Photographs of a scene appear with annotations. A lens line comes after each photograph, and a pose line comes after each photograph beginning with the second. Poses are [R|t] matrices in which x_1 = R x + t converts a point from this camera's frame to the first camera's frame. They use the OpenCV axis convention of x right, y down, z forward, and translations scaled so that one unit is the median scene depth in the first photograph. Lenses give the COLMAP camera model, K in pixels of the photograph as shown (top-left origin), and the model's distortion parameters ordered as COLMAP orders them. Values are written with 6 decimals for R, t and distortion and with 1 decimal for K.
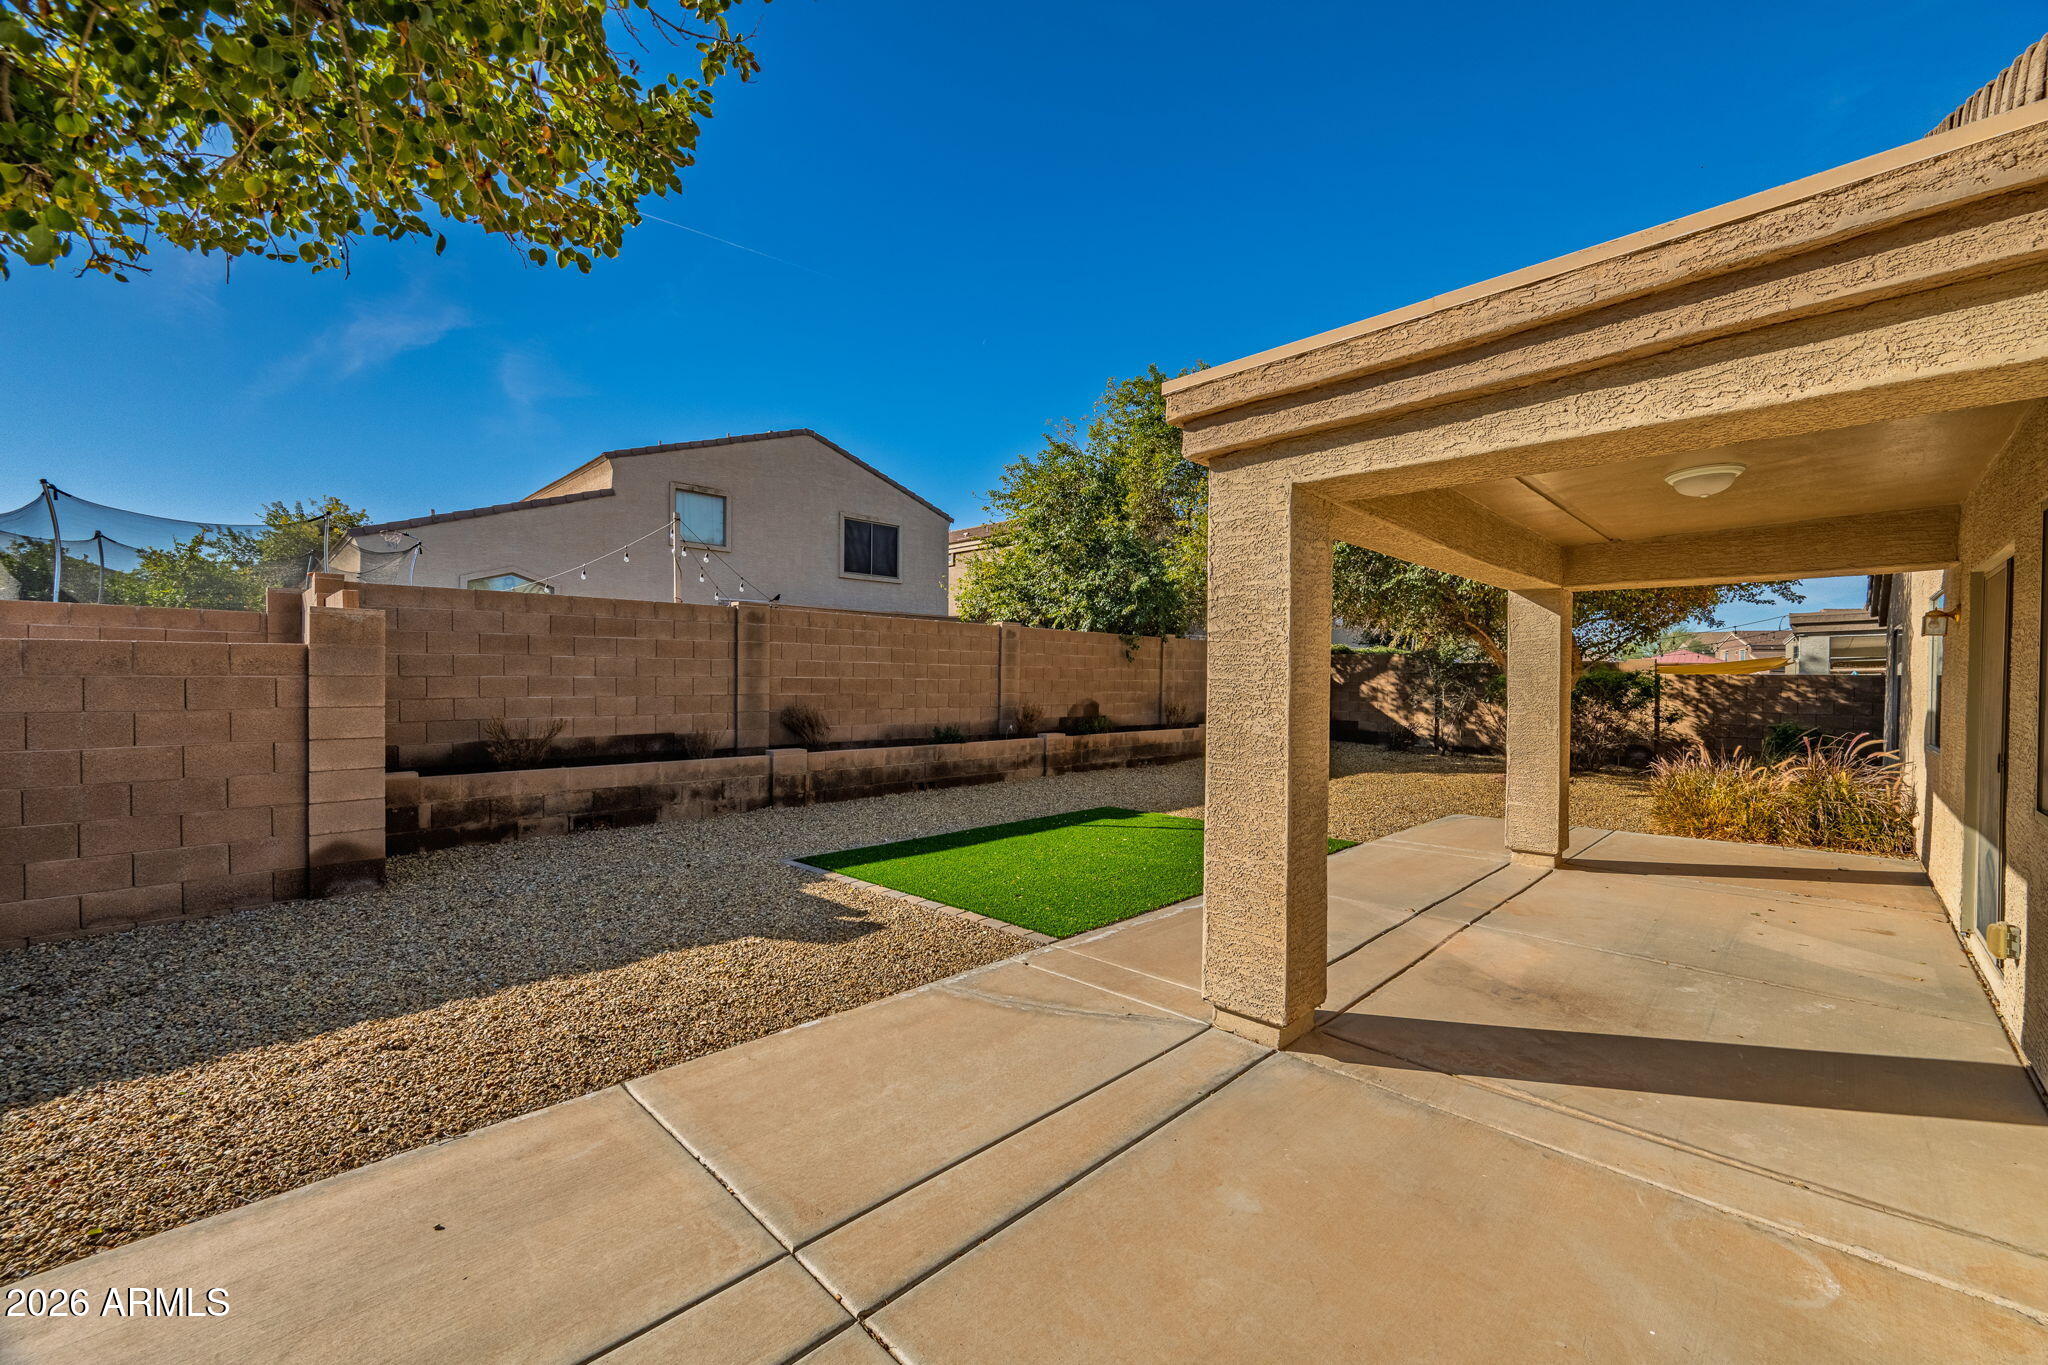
lens RADIAL K [[807.1, 0, 1030.8], [0, 807.1, 682.6], [0, 0, 1]] dist [0.001041, 0.000017]
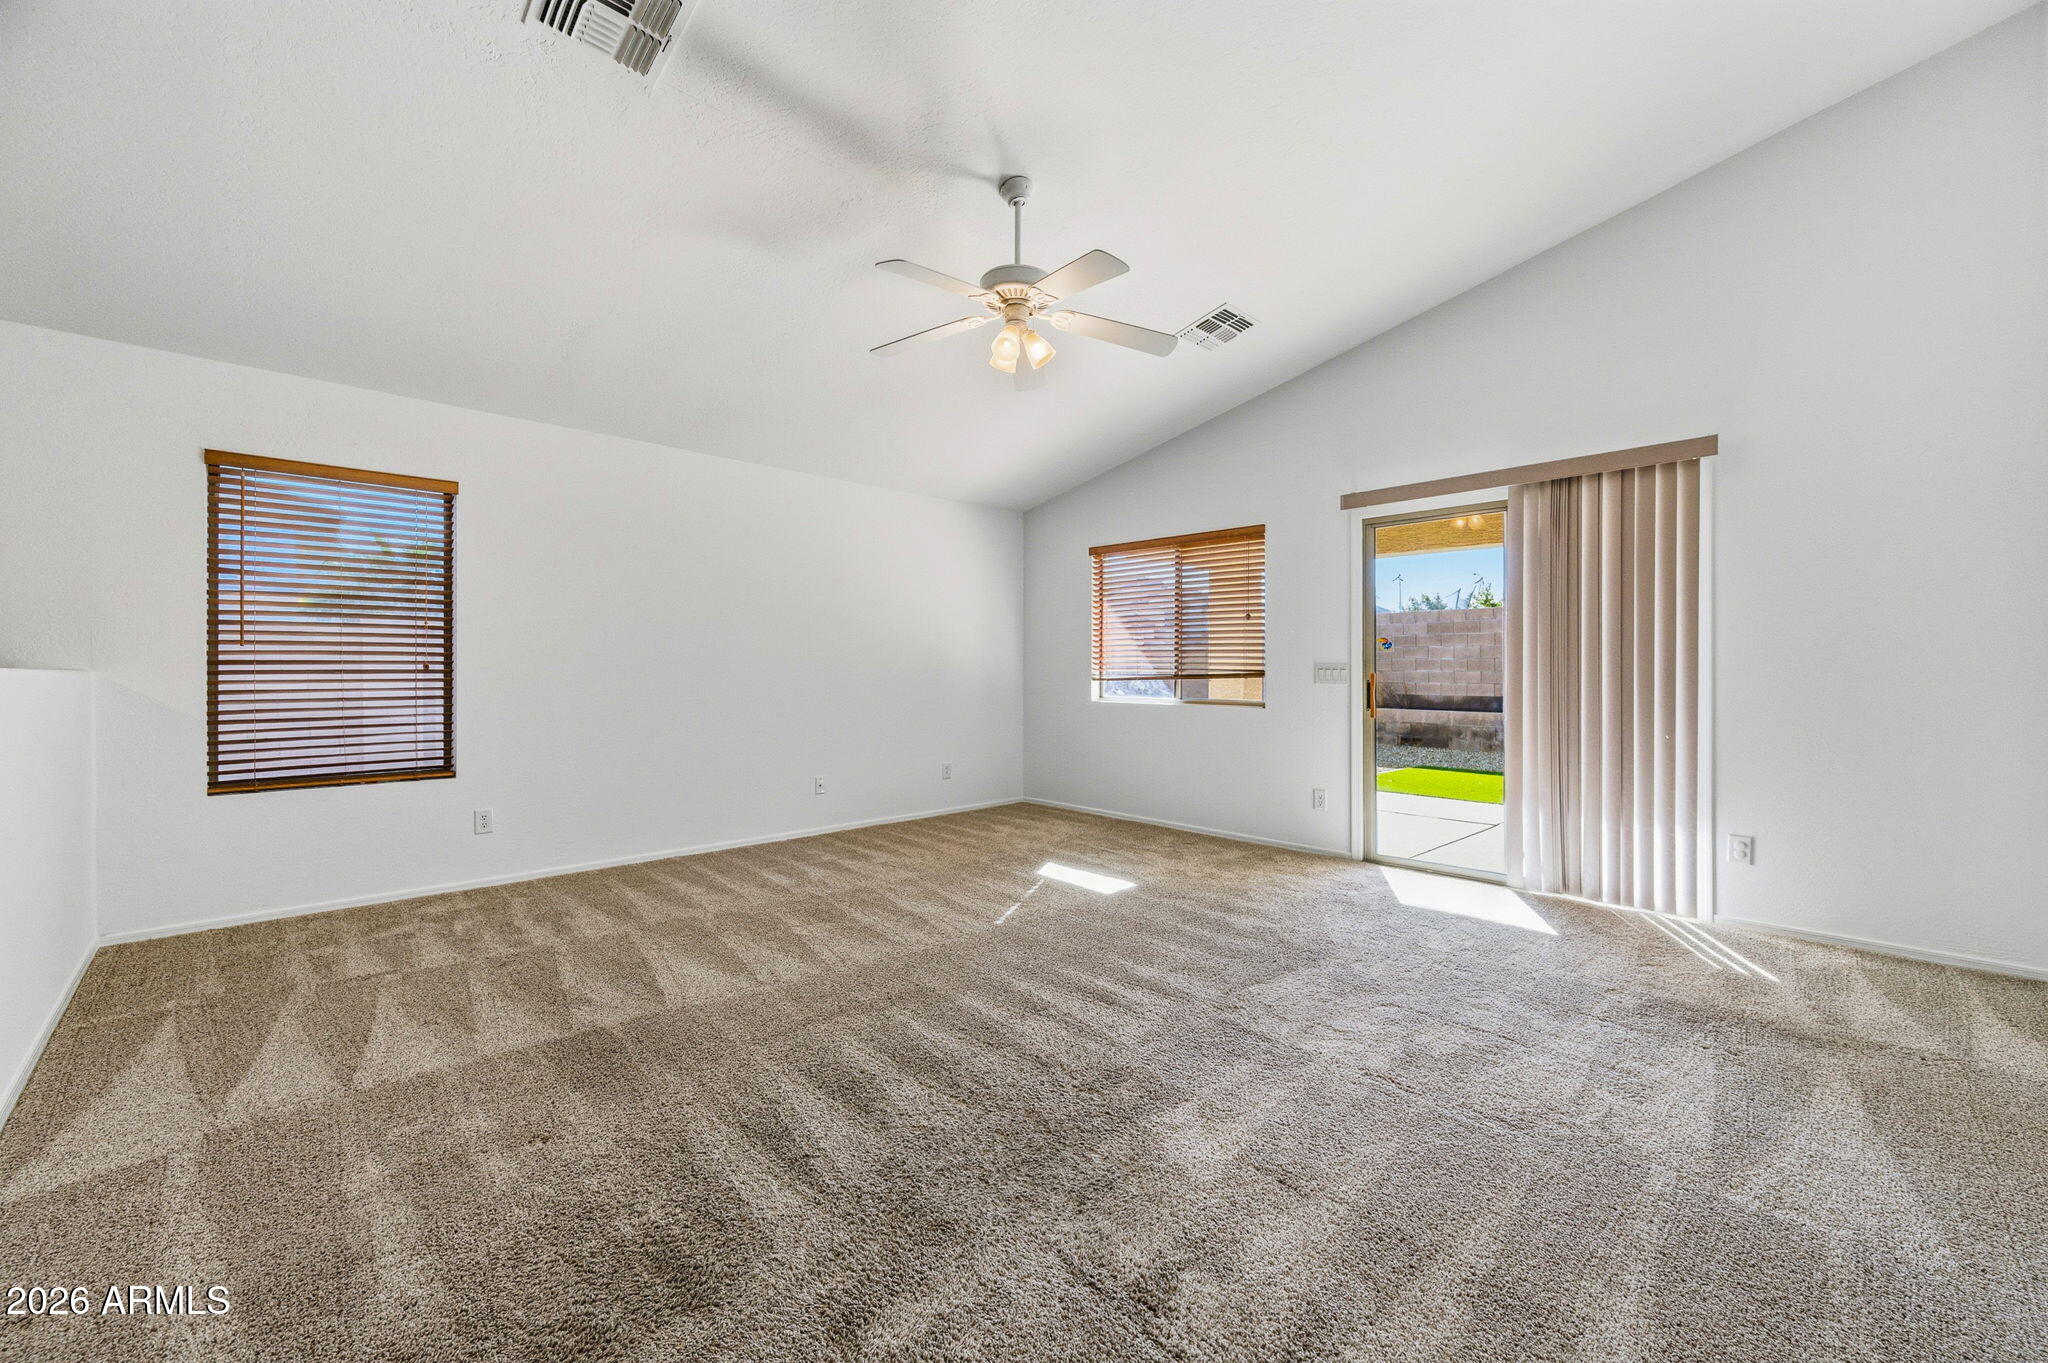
lens RADIAL K [[807.1, 0, 1020.5], [0, 807.1, 673.2], [0, 0, 1]] dist [0.001041, 0.000017]
pose [[-0.044846, 0.003281, -0.998989, 1.028264], [0.003576, 0.999989, 0.003124, 0.012678], [0.998988, -0.003432, -0.044857, 0.188502]]
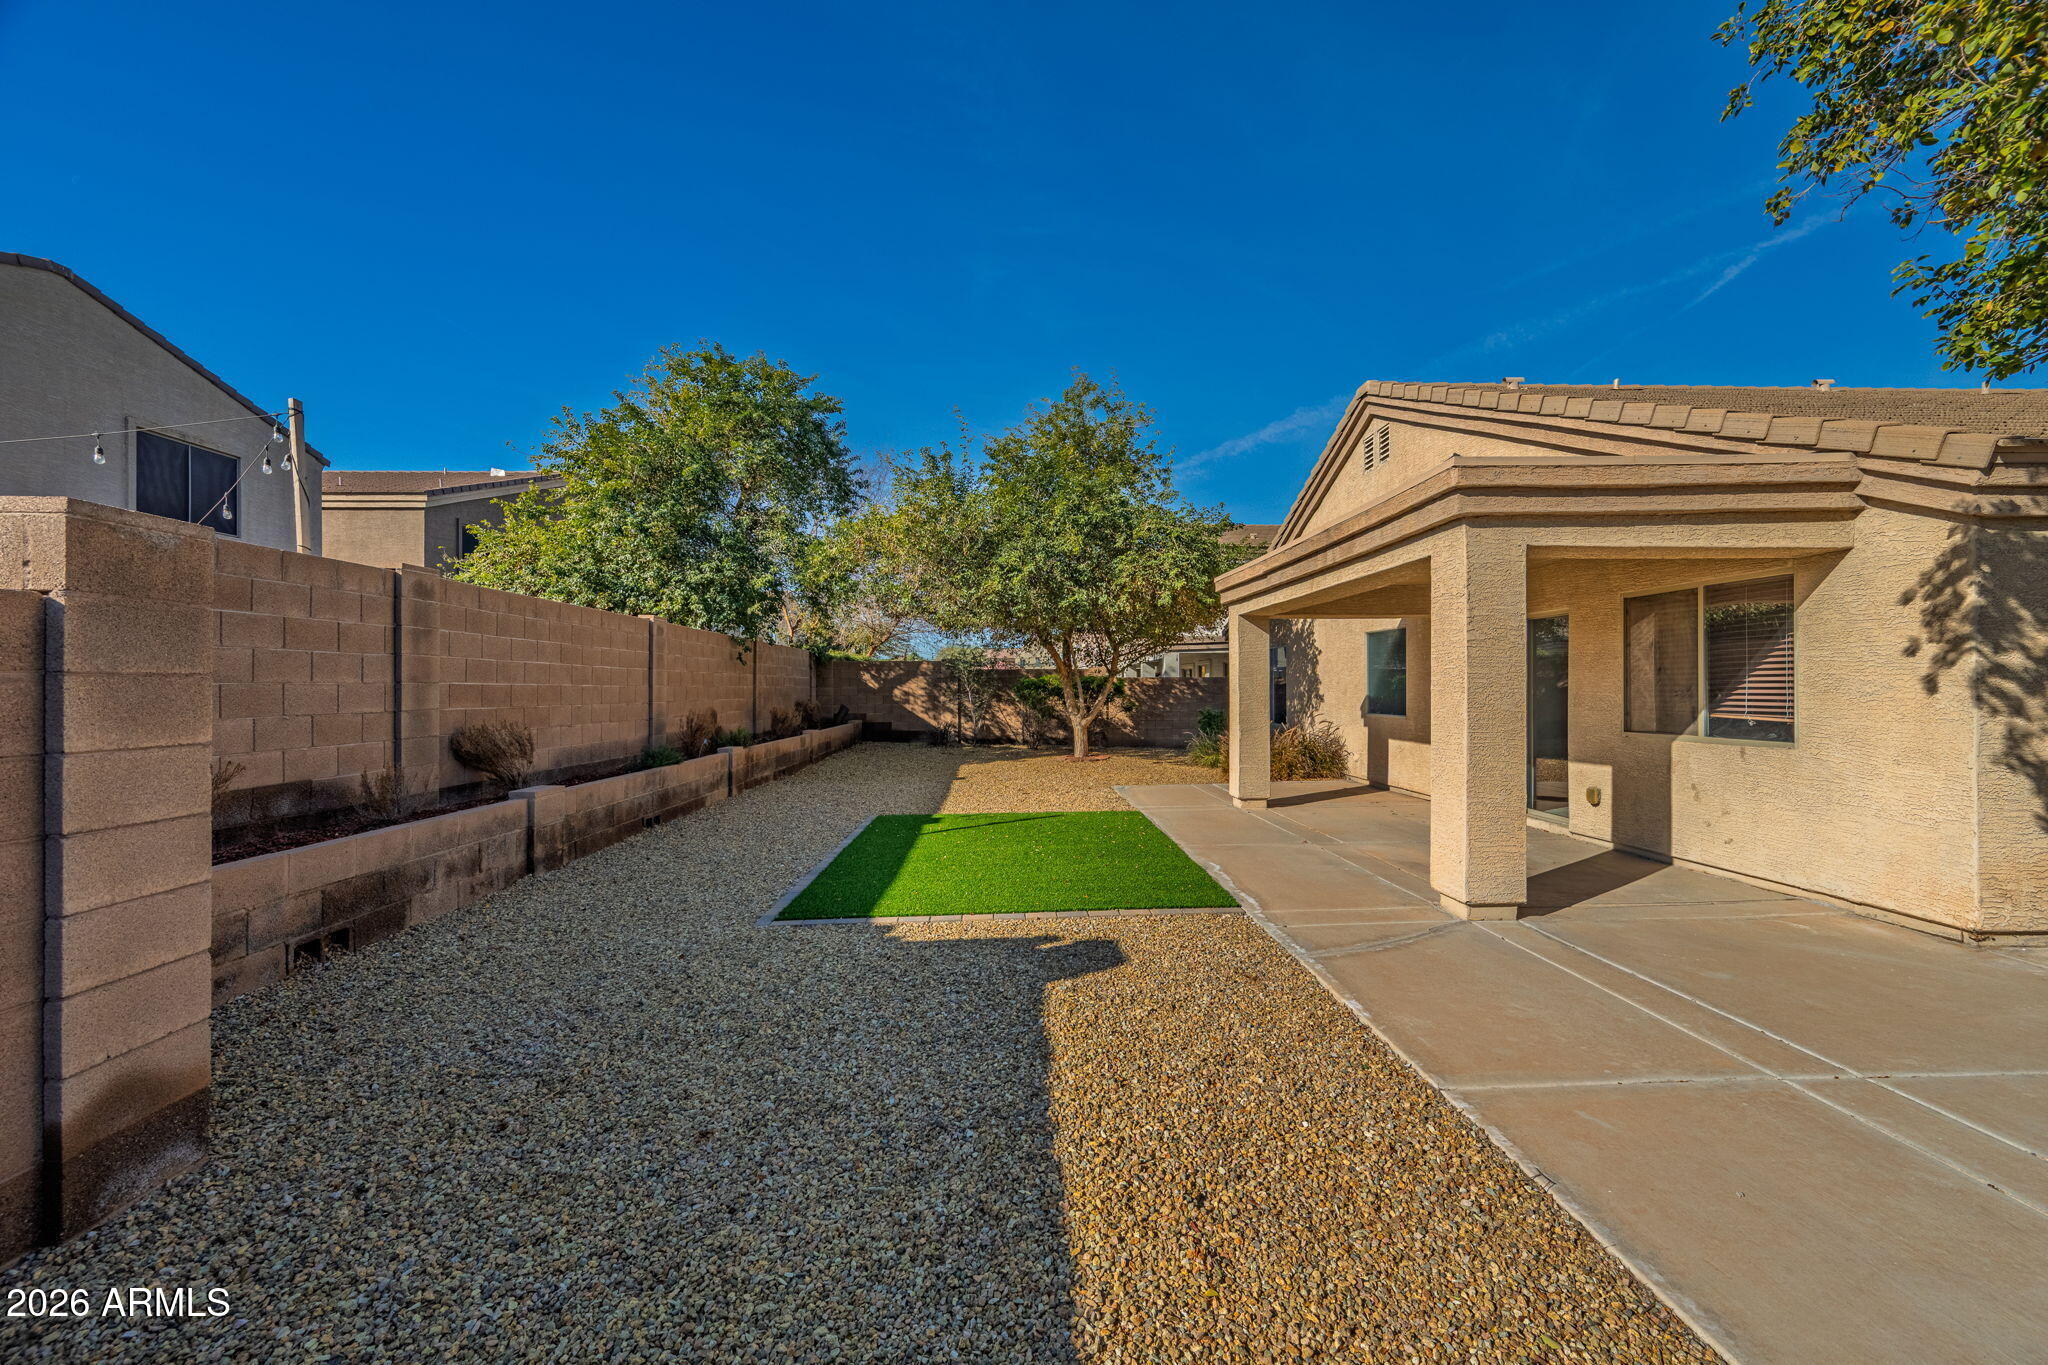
lens RADIAL K [[798.8, 0, 1037.4], [0, 798.8, 683.2], [0, 0, 1]] dist [-0.001702, -0.000443]
pose [[0.684551, -0.007246, 0.728929, -0.494986], [0.014656, 0.999885, -0.003824, 0.002853], [-0.728818, 0.013300, 0.684578, 0.225122]]
